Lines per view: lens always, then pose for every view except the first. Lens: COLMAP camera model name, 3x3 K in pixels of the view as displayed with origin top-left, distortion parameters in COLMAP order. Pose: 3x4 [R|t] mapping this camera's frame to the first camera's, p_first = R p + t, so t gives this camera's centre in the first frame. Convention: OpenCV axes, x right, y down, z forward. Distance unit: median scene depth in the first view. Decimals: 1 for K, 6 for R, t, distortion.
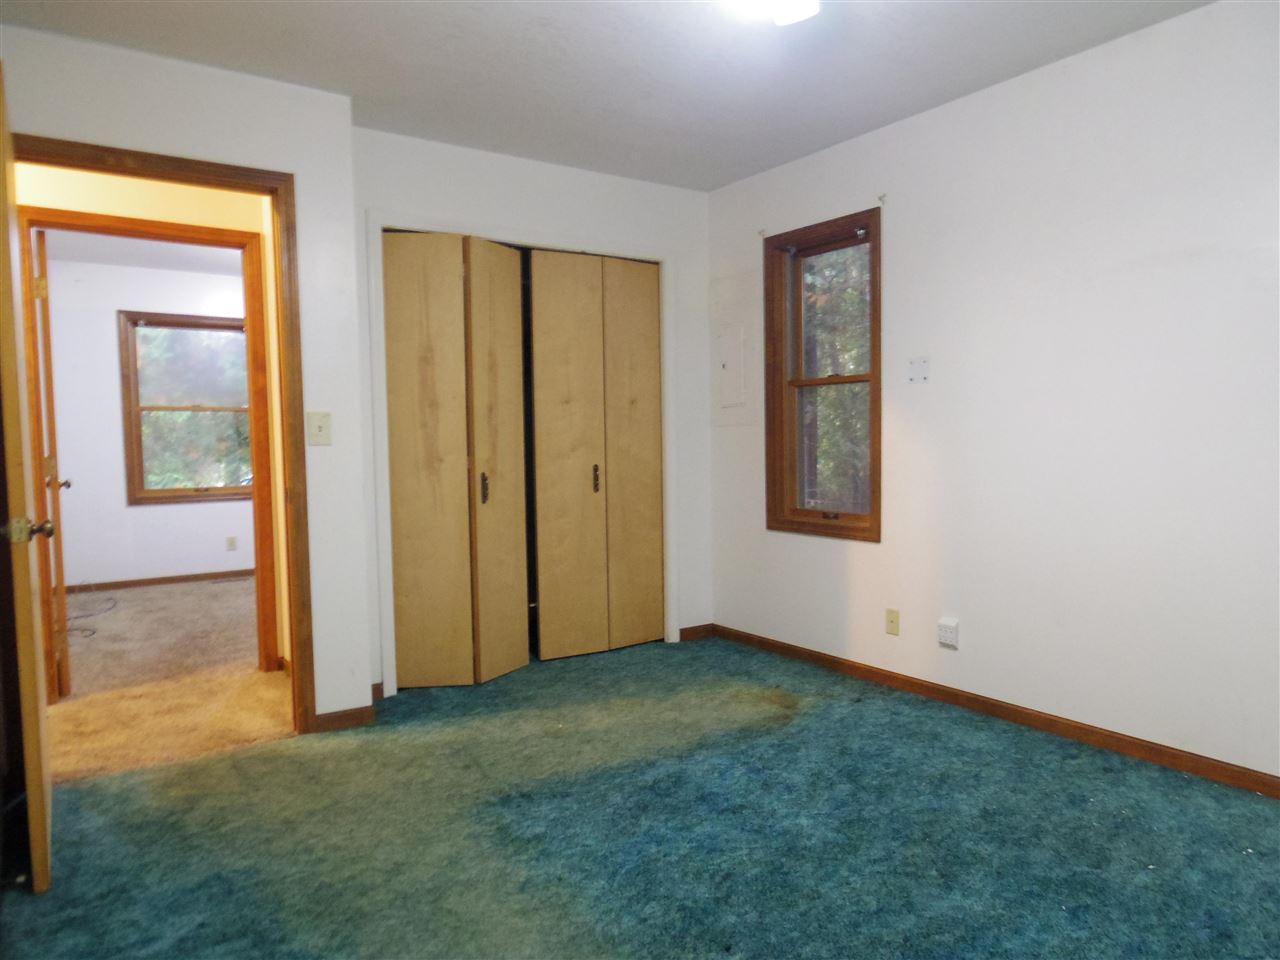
lens RADIAL K [[860.8, 0, 640.0], [0, 860.8, 480.0], [0, 0, 1]] dist [-0.003114, -0.003108]
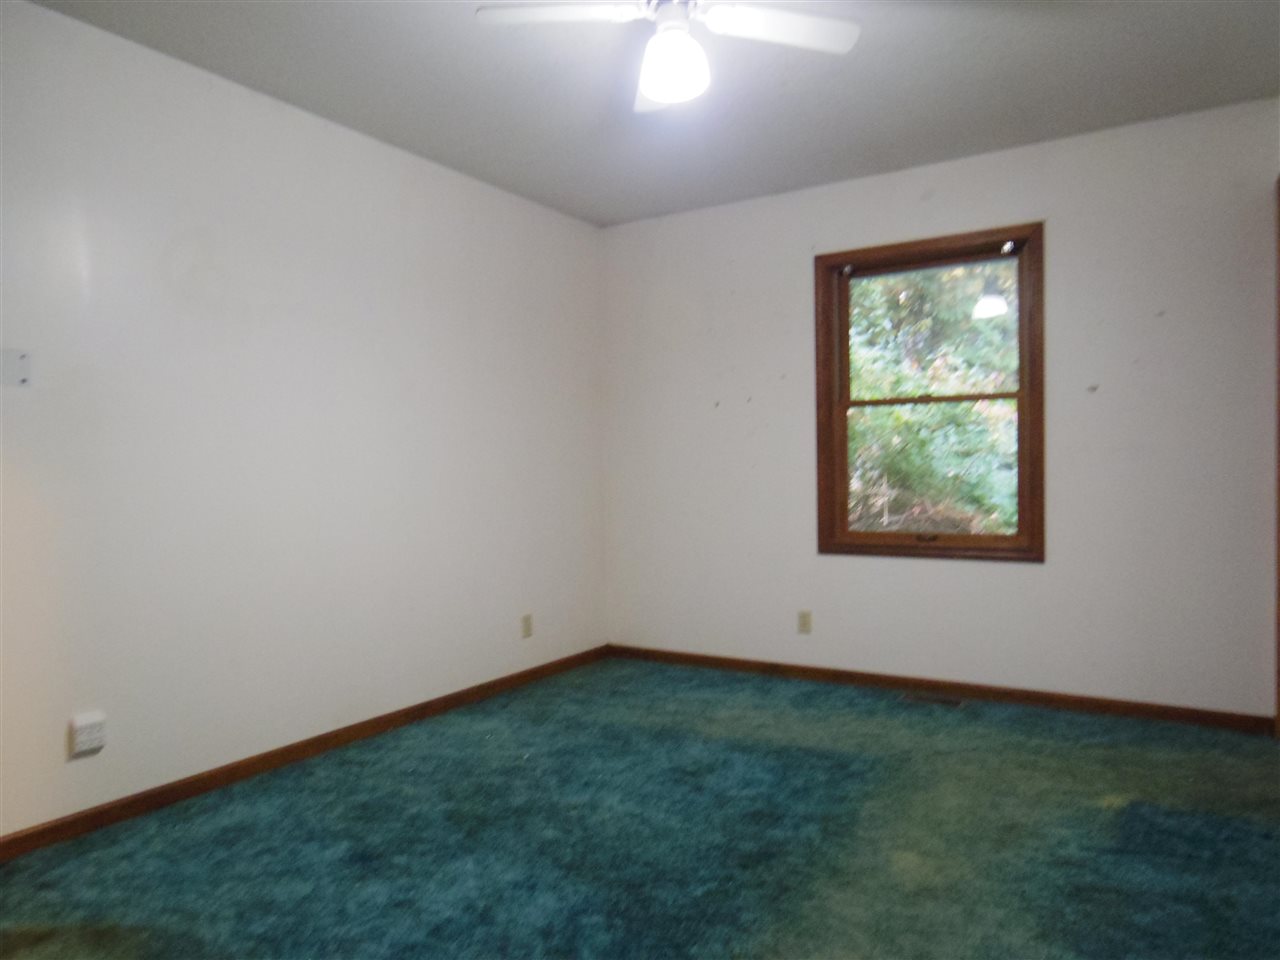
lens RADIAL K [[872.8, 0, 640.0], [0, 872.8, 480.0], [0, 0, 1]] dist [0.000454, 0.001412]
pose [[-0.392683, 0.020646, 0.919442, -0.706571], [0.087805, 0.996023, 0.015135, -0.009809], [-0.915473, 0.086675, -0.392934, 1.168962]]
